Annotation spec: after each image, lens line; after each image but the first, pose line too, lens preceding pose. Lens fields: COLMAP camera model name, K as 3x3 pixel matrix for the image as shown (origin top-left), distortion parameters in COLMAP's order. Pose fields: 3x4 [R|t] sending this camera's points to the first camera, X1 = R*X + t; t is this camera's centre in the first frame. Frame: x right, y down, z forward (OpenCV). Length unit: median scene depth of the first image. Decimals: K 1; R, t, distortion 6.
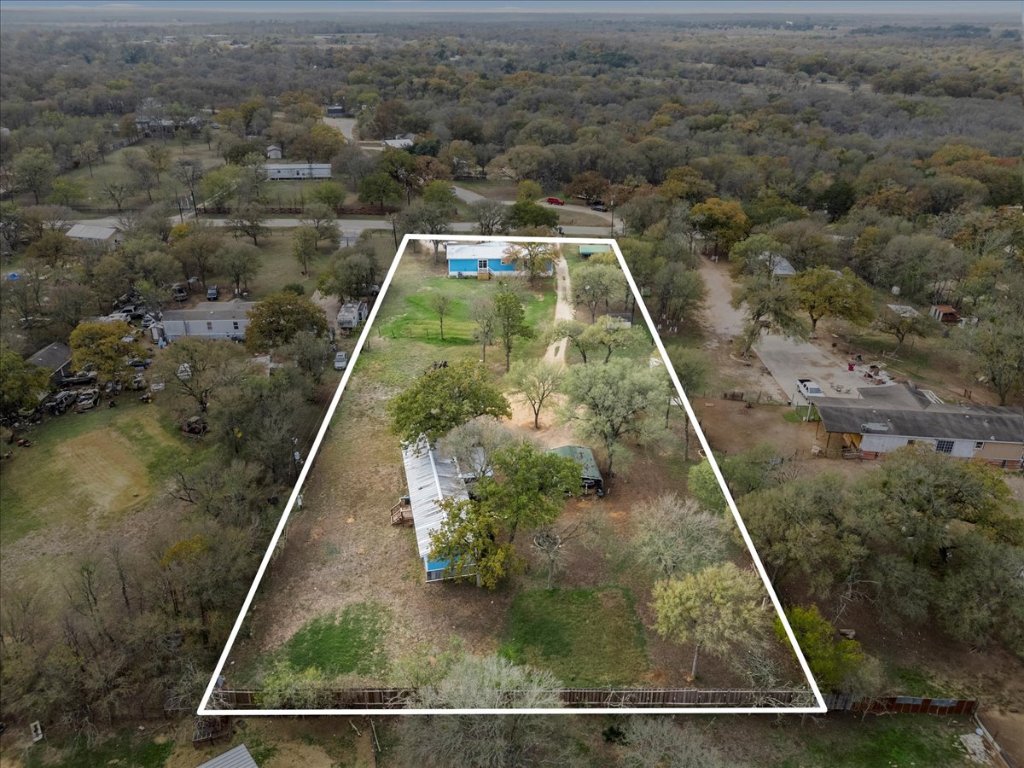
lens RADIAL K [[757.3, 0, 512.0], [0, 757.3, 384.0], [0, 0, 1]] dist [0.064639, -0.060332]
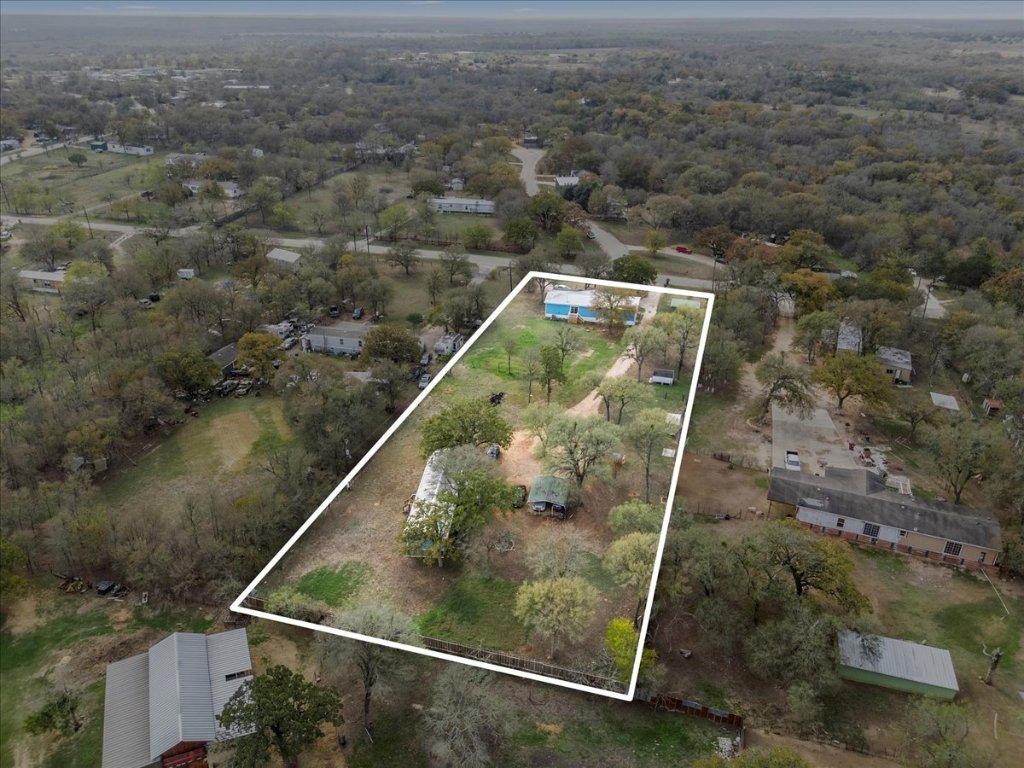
lens RADIAL K [[757.3, 0, 512.0], [0, 757.3, 384.0], [0, 0, 1]] dist [0.064639, -0.060332]
pose [[0.957789, 0.127886, -0.257458, 0.249893], [-0.130399, 0.991434, 0.007363, -0.056888], [0.256194, 0.026520, 0.966261, -0.196227]]
